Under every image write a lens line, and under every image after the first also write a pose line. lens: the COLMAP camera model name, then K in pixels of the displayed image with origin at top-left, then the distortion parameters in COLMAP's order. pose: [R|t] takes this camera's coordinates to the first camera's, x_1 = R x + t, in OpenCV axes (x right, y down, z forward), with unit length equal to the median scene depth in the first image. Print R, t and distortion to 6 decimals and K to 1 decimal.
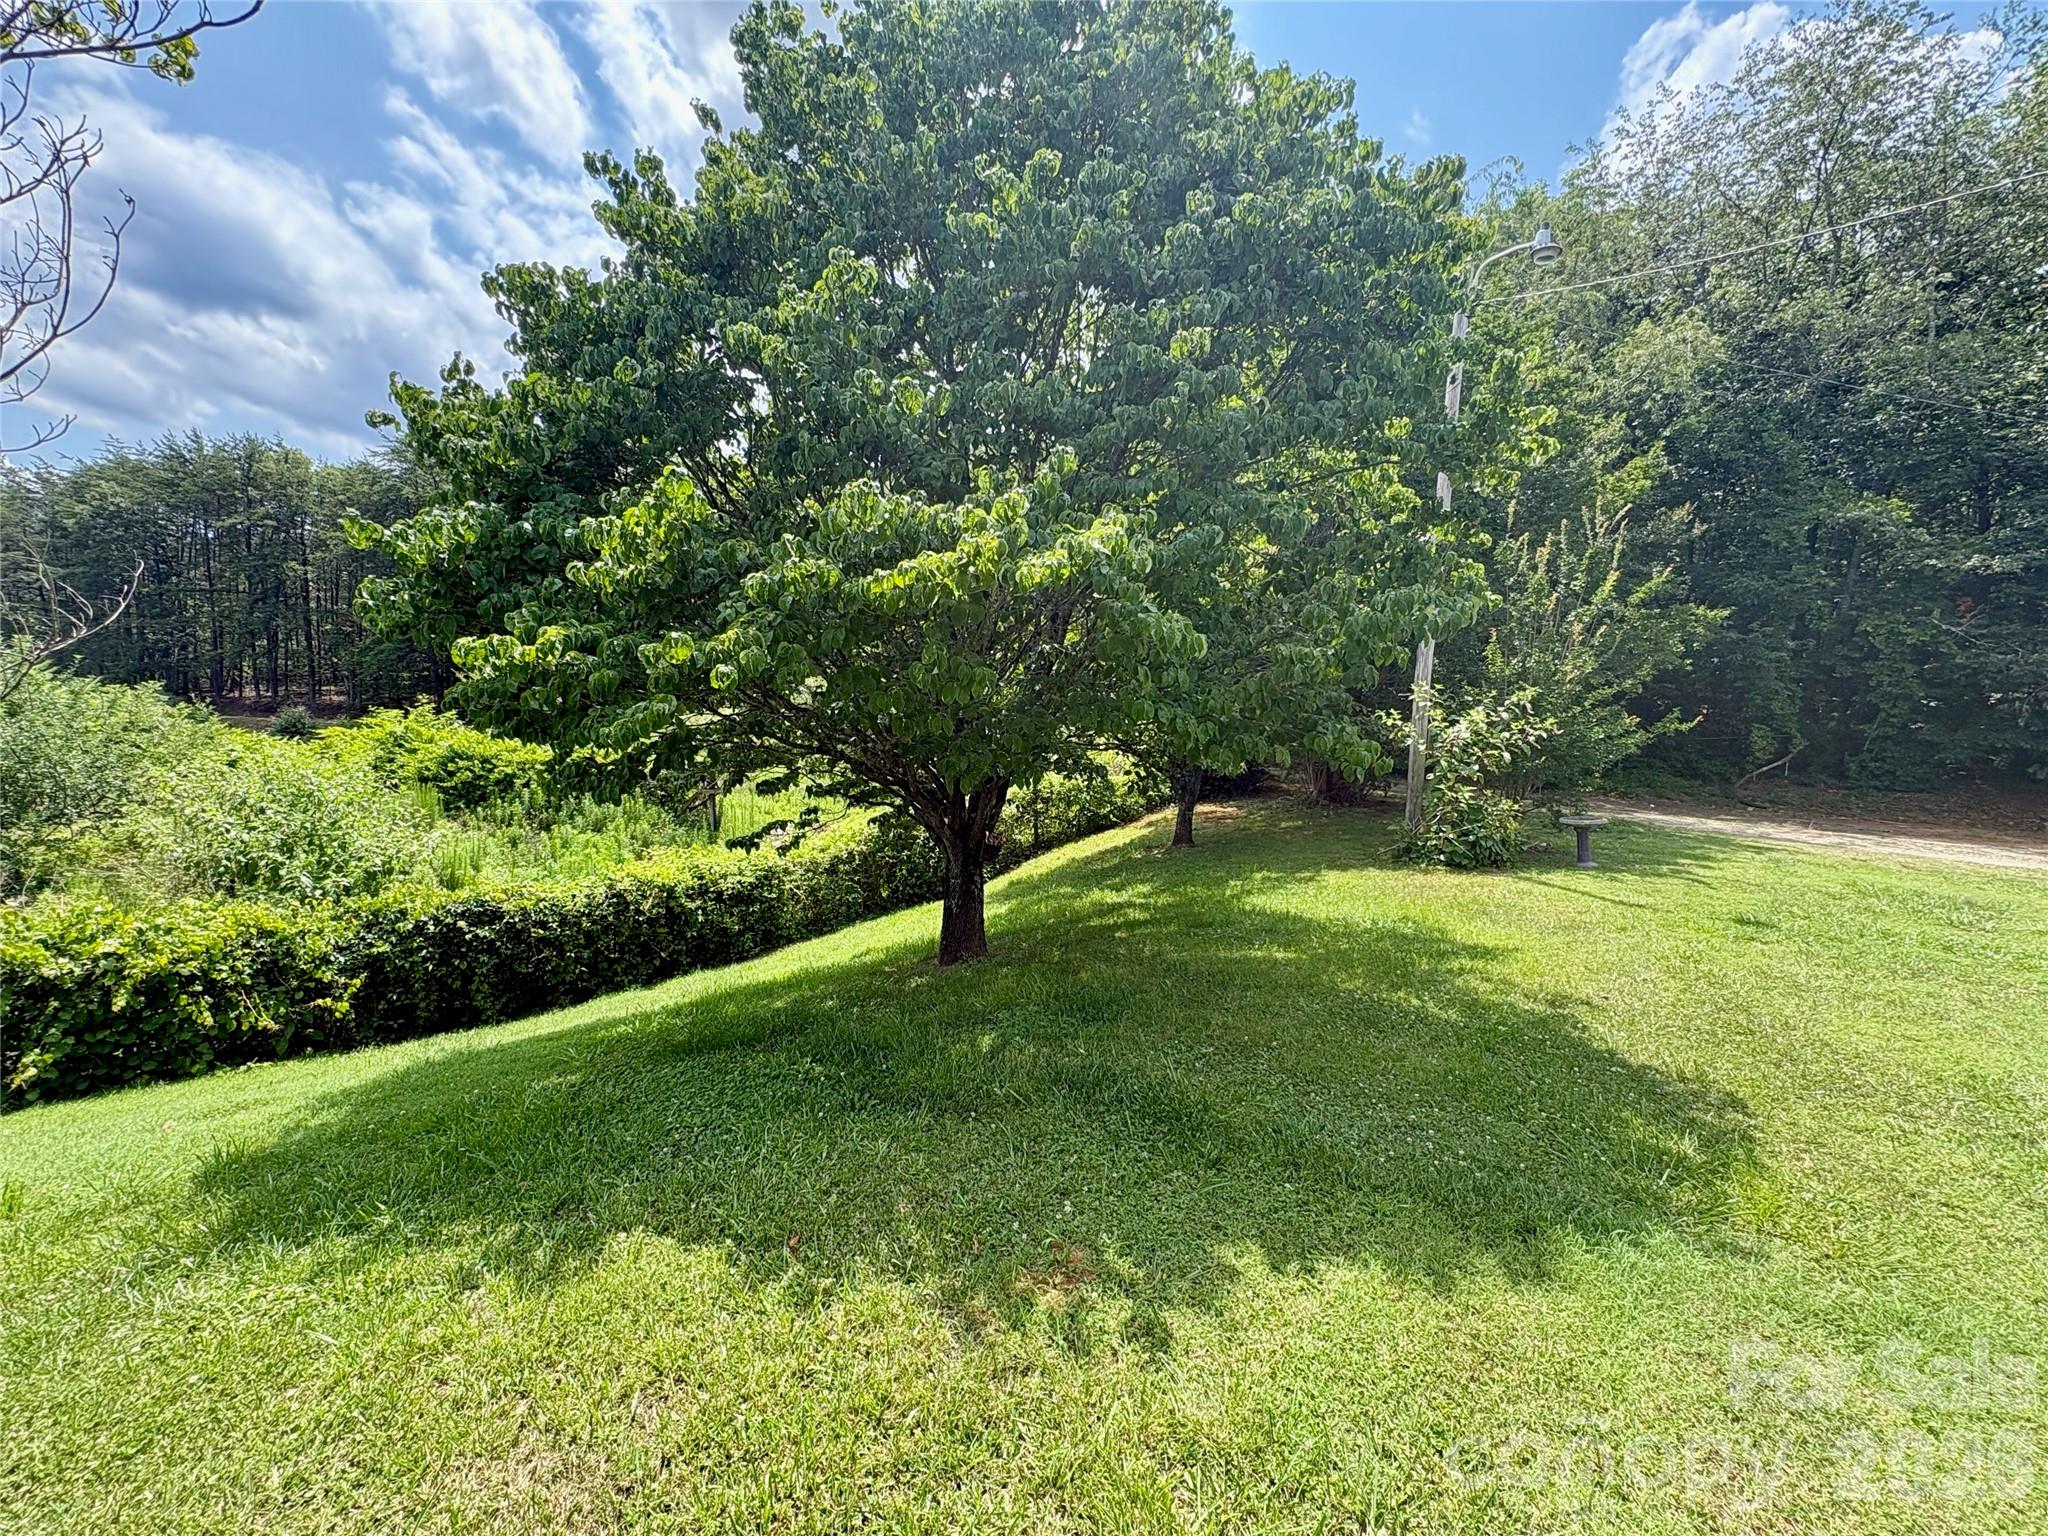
lens RADIAL K [[813.0, 0, 1023.5], [0, 813.0, 775.8], [0, 0, 1]] dist [-0.001664, -0.000179]
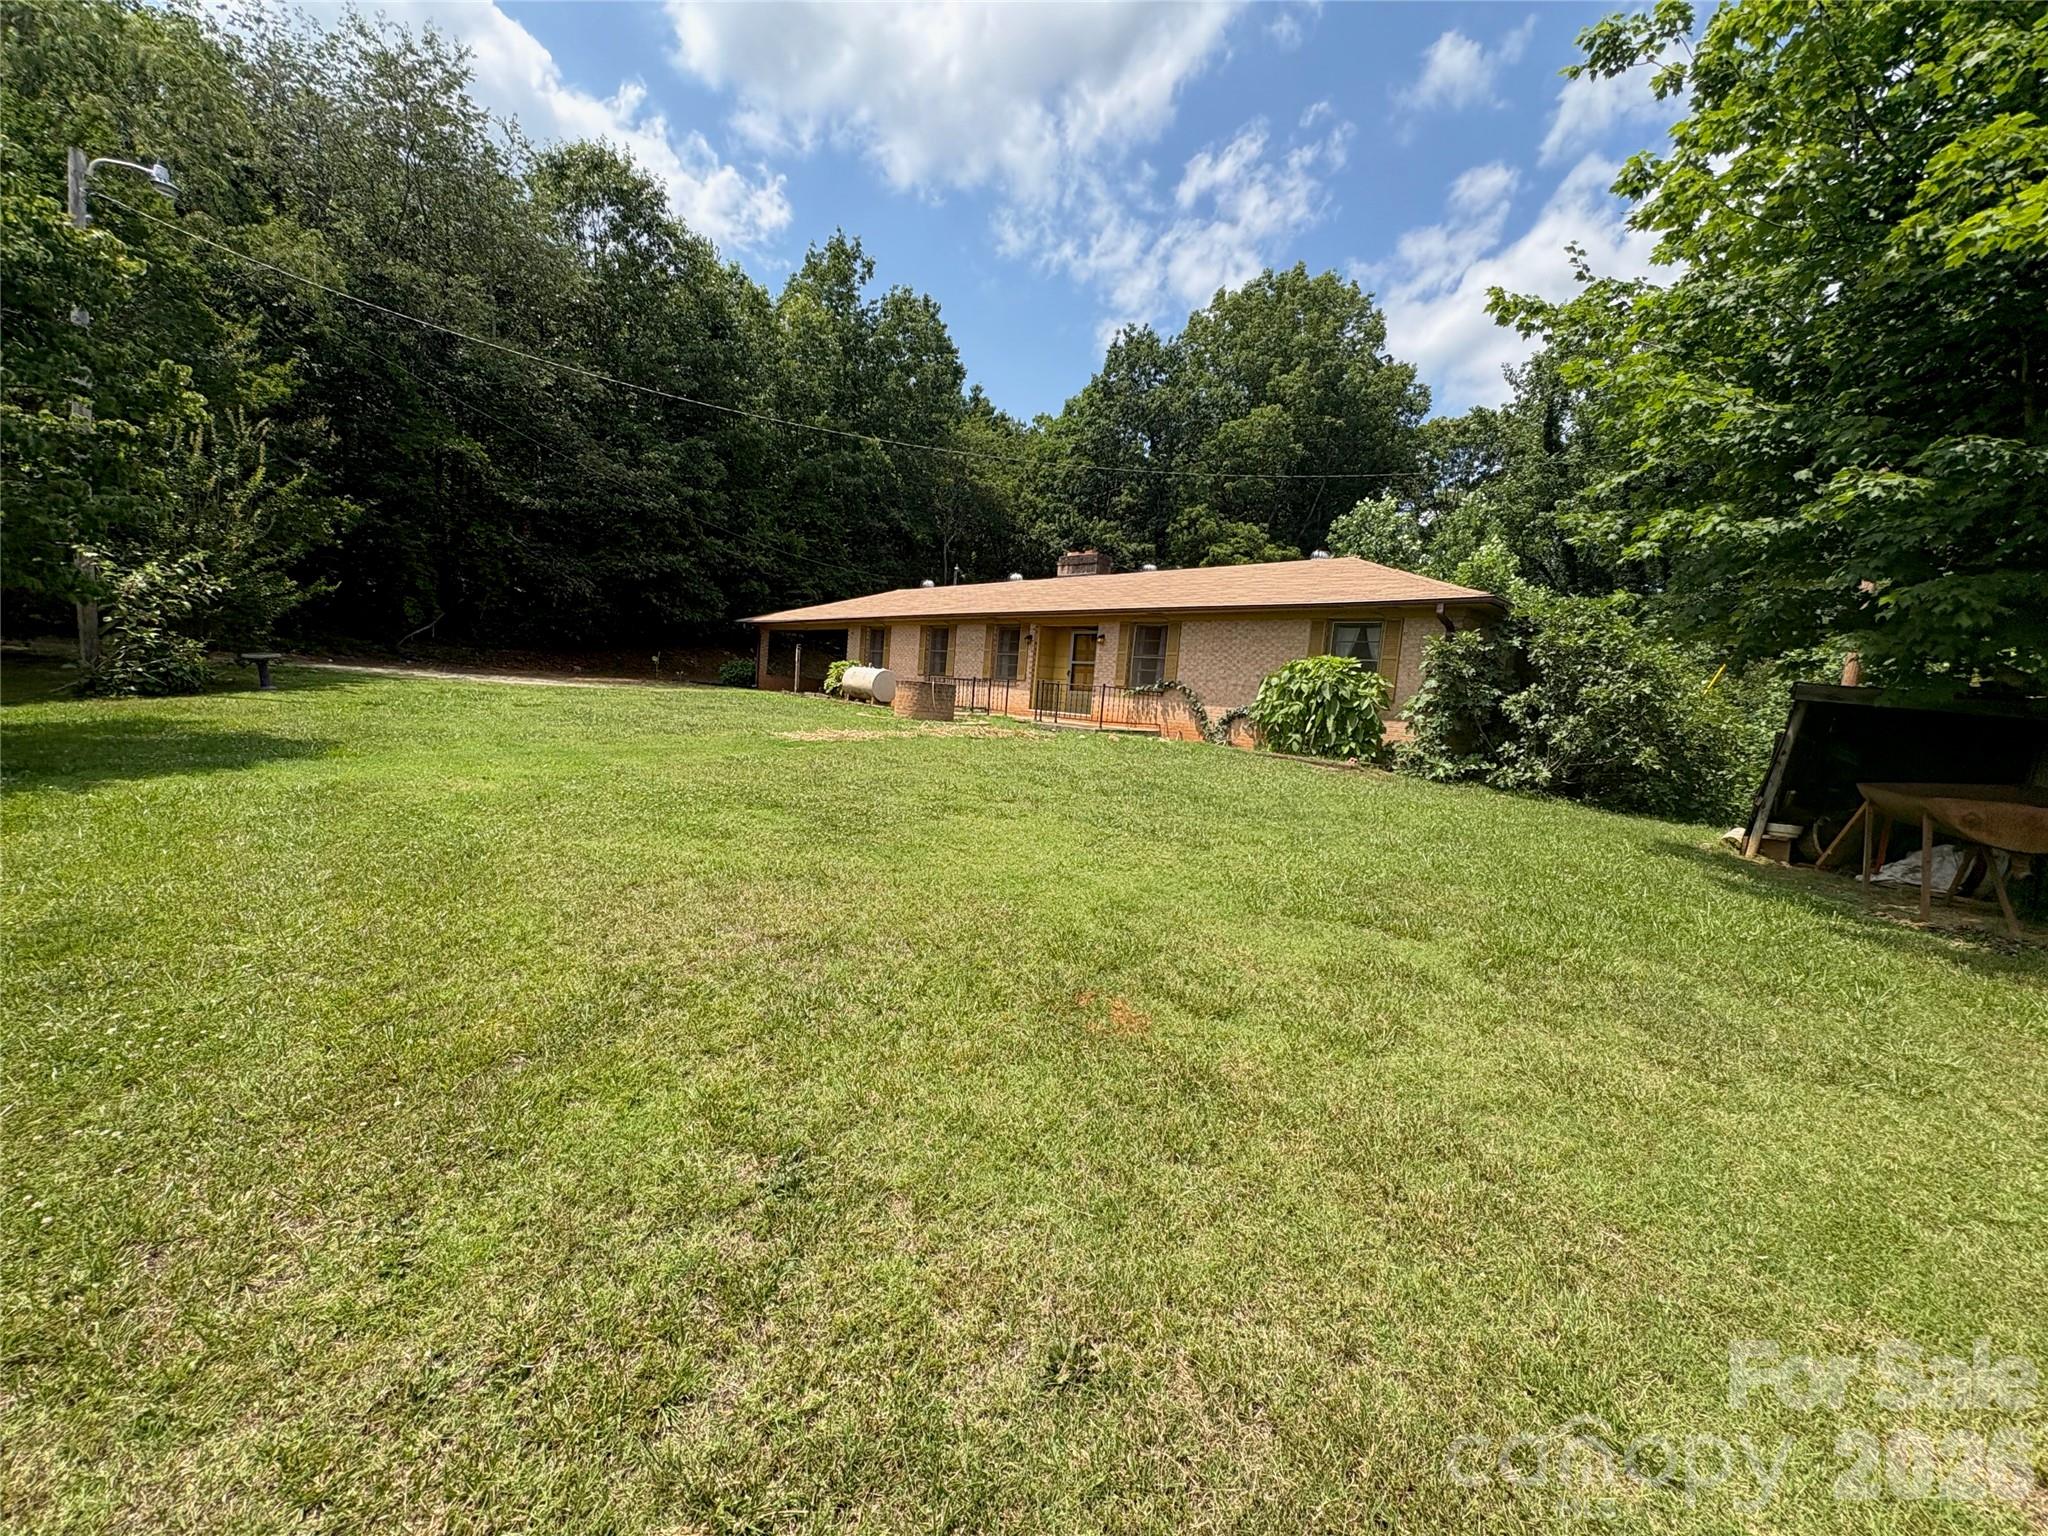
lens RADIAL K [[813.0, 0, 1023.5], [0, 813.0, 775.8], [0, 0, 1]] dist [-0.001664, -0.000179]
pose [[0.225014, -0.146554, 0.963271, -0.342228], [-0.002136, 0.988547, 0.150899, 0.043303], [-0.974353, -0.036012, 0.222124, -0.520179]]
